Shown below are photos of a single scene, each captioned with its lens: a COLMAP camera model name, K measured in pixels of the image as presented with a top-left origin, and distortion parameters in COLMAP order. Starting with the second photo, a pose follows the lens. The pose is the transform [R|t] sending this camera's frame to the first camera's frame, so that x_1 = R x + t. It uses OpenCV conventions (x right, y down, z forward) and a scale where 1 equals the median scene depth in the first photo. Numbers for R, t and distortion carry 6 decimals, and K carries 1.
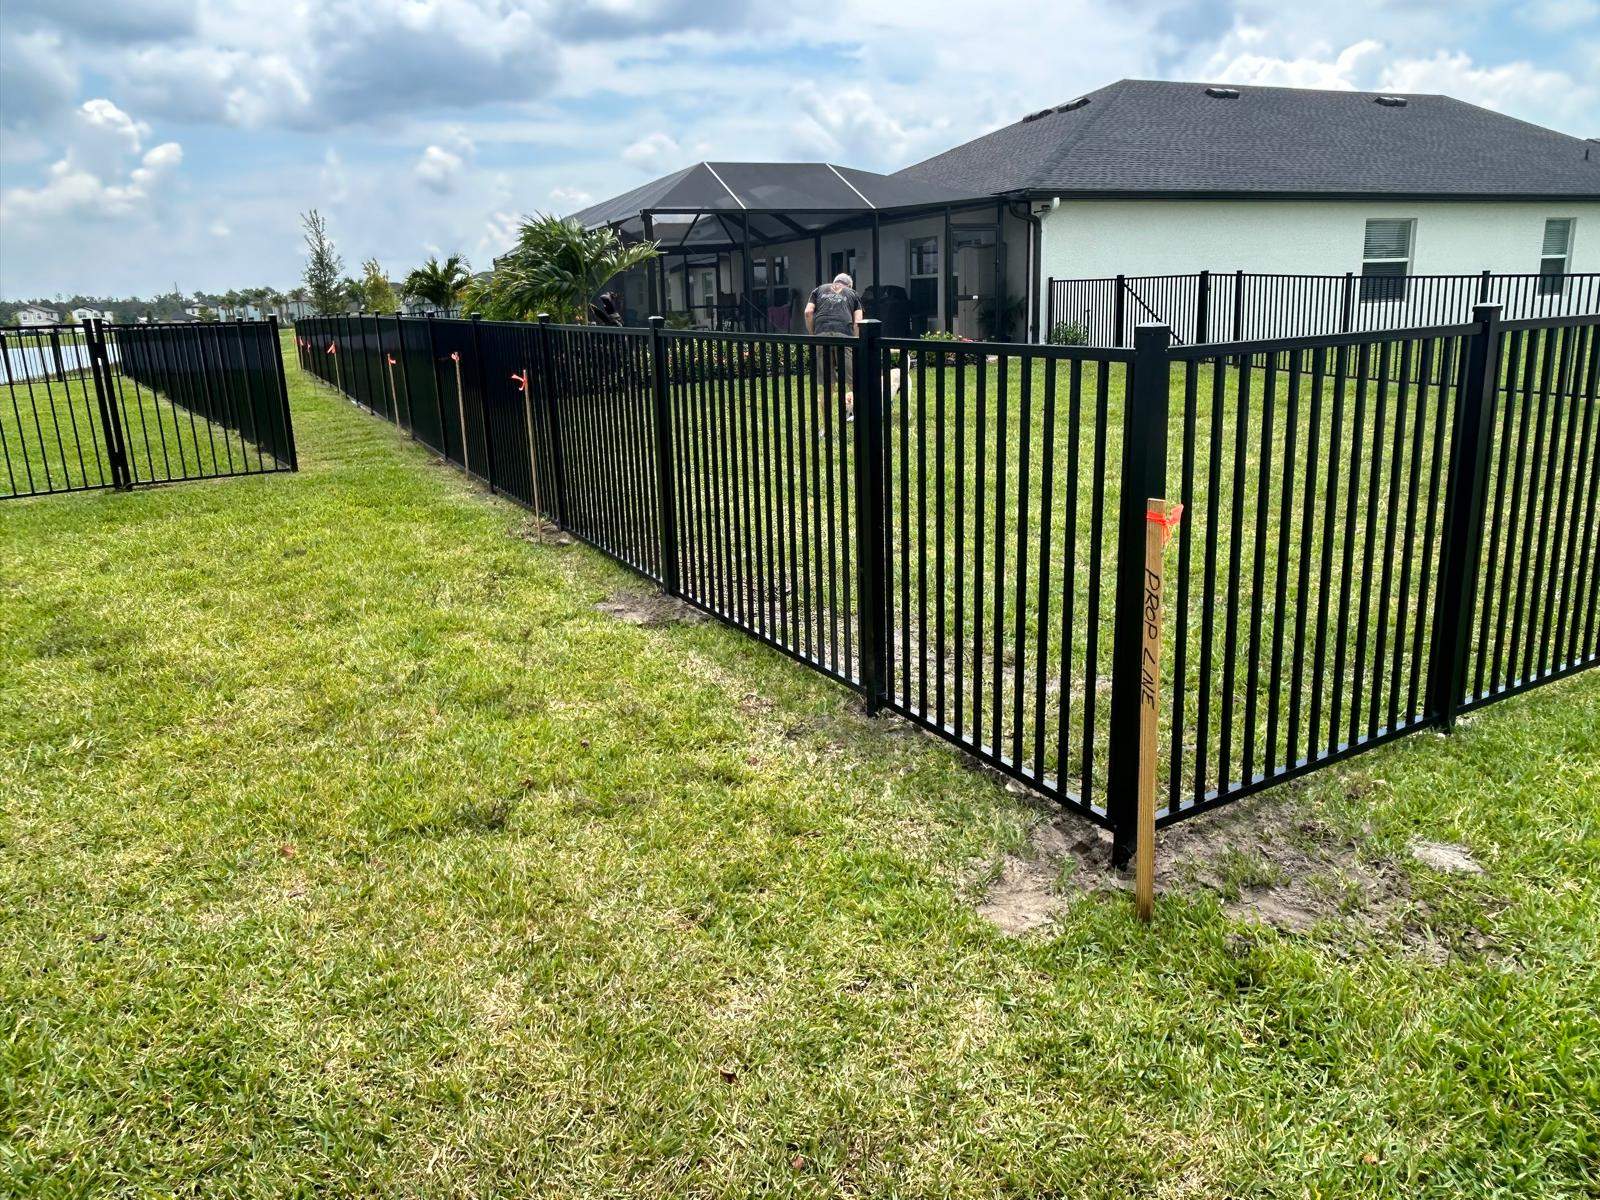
lens RADIAL K [[1115.7, 0, 752.3], [0, 1115.7, 600.7], [0, 0, 1]] dist [0.001761, -0.000726]
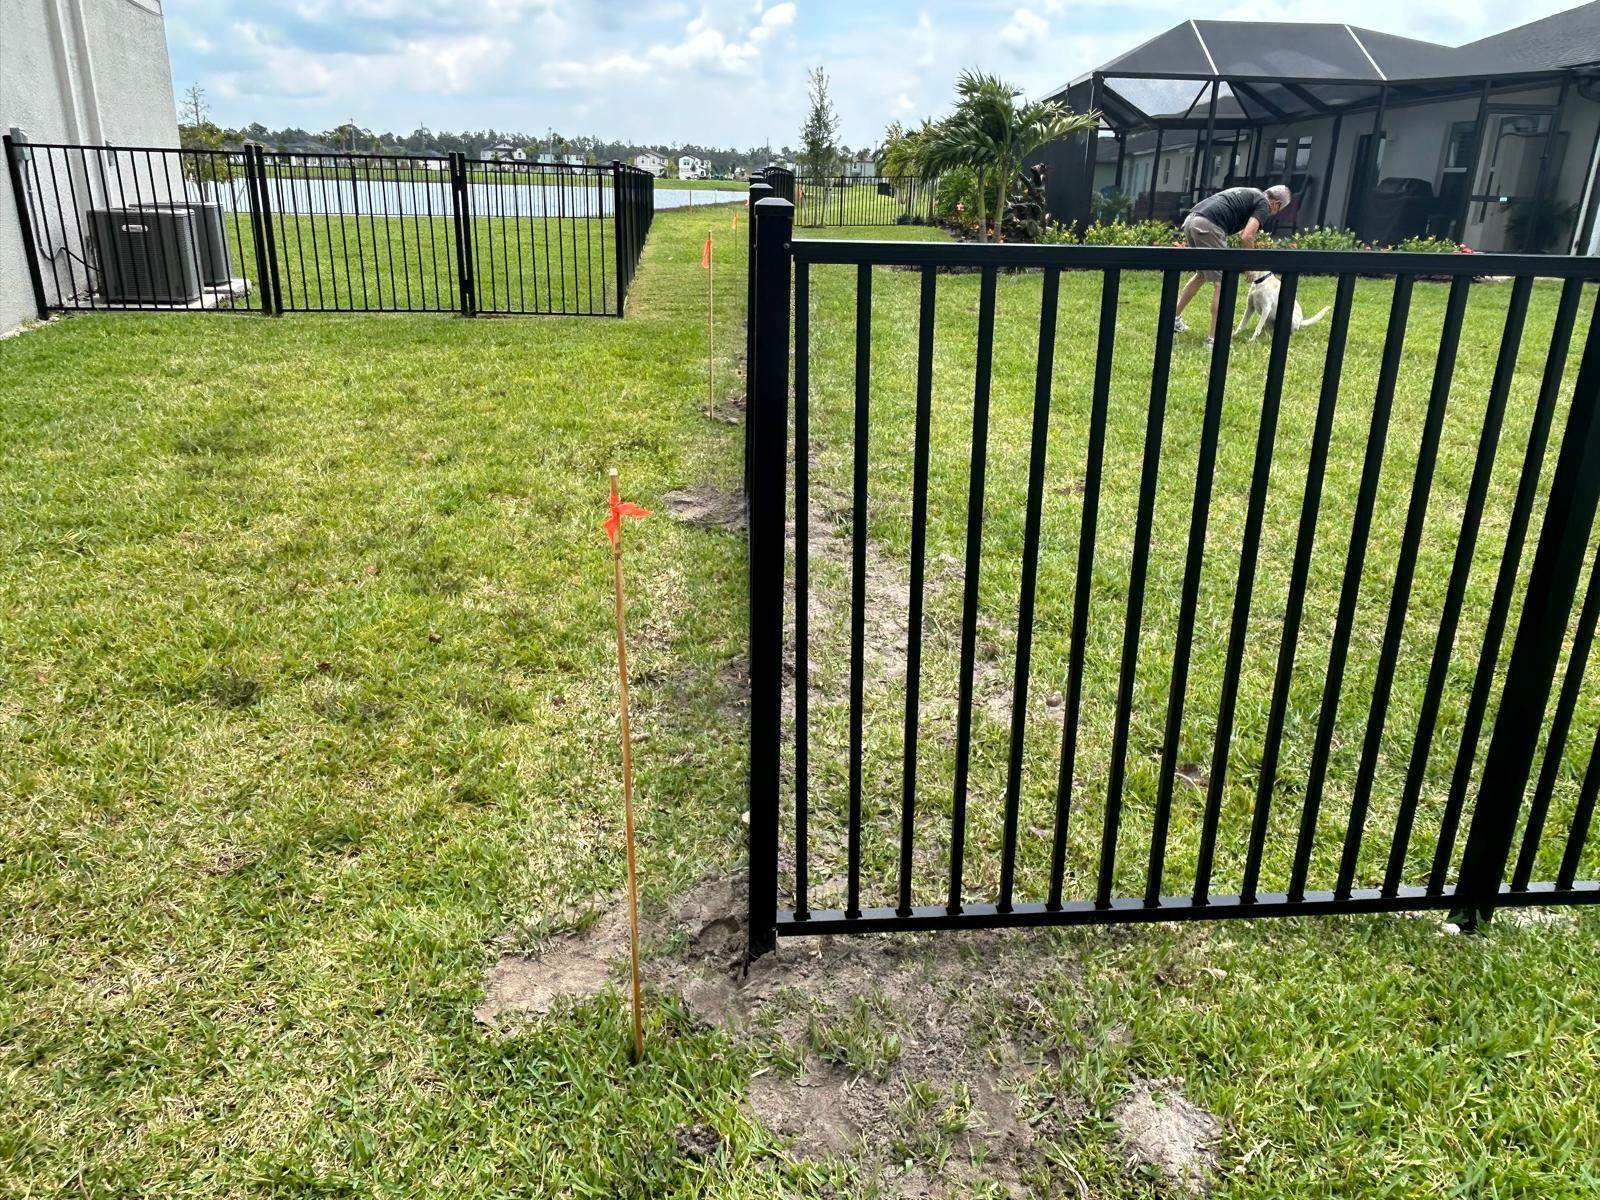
lens RADIAL K [[1076.7, 0, 798.0], [0, 1076.7, 591.5], [0, 0, 1]] dist [0.056945, -0.067037]
pose [[0.908565, 0.206814, -0.362958, 0.166621], [-0.167442, 0.976296, 0.137149, -0.031887], [0.382718, -0.063834, 0.921657, 0.107274]]
